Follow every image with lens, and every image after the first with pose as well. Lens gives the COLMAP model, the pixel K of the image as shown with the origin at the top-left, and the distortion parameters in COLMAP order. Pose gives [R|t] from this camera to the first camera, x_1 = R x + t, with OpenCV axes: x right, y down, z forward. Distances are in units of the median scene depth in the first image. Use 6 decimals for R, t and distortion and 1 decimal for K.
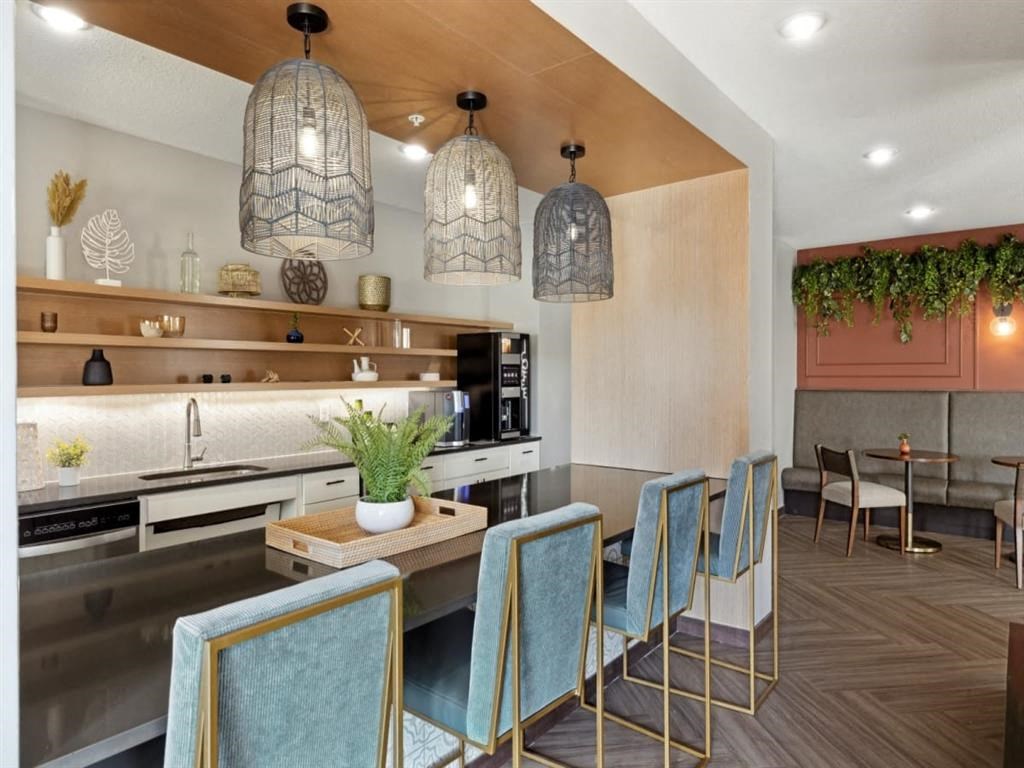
lens RADIAL K [[624.7, 0, 511.8], [0, 624.7, 379.6], [0, 0, 1]] dist [-0.001744, 0.002019]
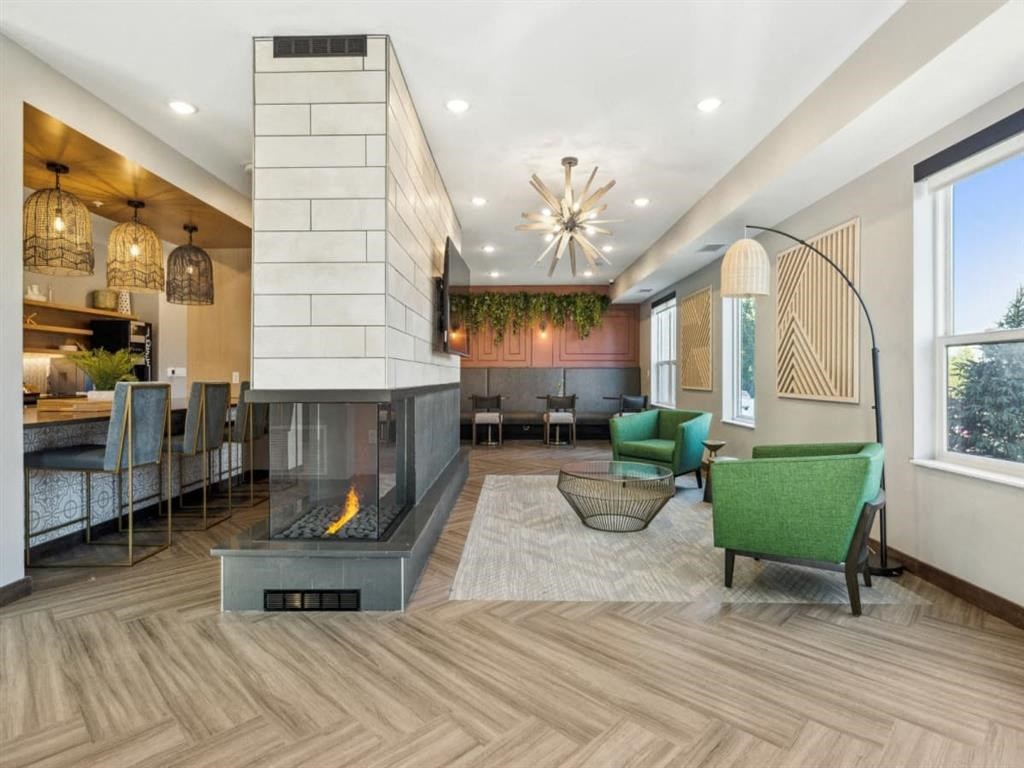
lens RADIAL K [[529.1, 0, 509.6], [0, 529.1, 379.8], [0, 0, 1]] dist [-0.003655, -0.000133]
pose [[0.789310, 0.002885, 0.613988, -0.072022], [-0.002241, 0.999996, -0.001818, 0.062628], [-0.613990, 0.000059, 0.789314, -0.517924]]
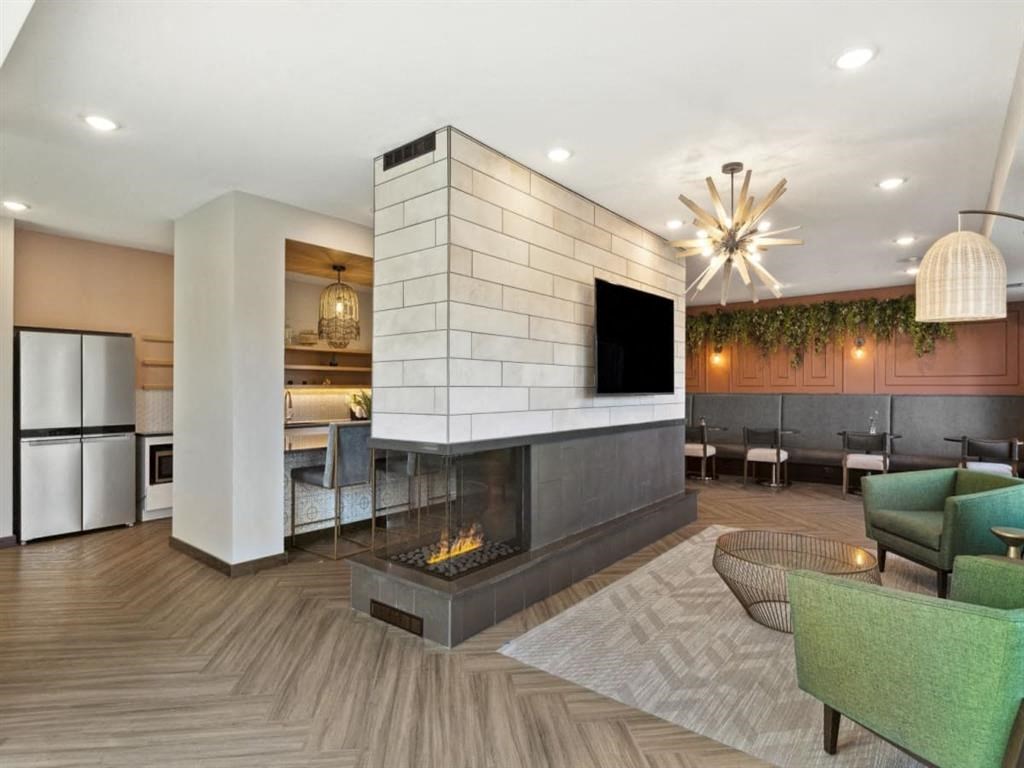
lens RADIAL K [[538.6, 0, 514.4], [0, 538.6, 390.9], [0, 0, 1]] dist [-0.000565, 0.000269]
pose [[0.999973, 0.006603, -0.003250, 0.202644], [-0.006609, 0.999976, -0.001928, 0.017262], [0.003237, 0.001950, 0.999993, -0.613013]]
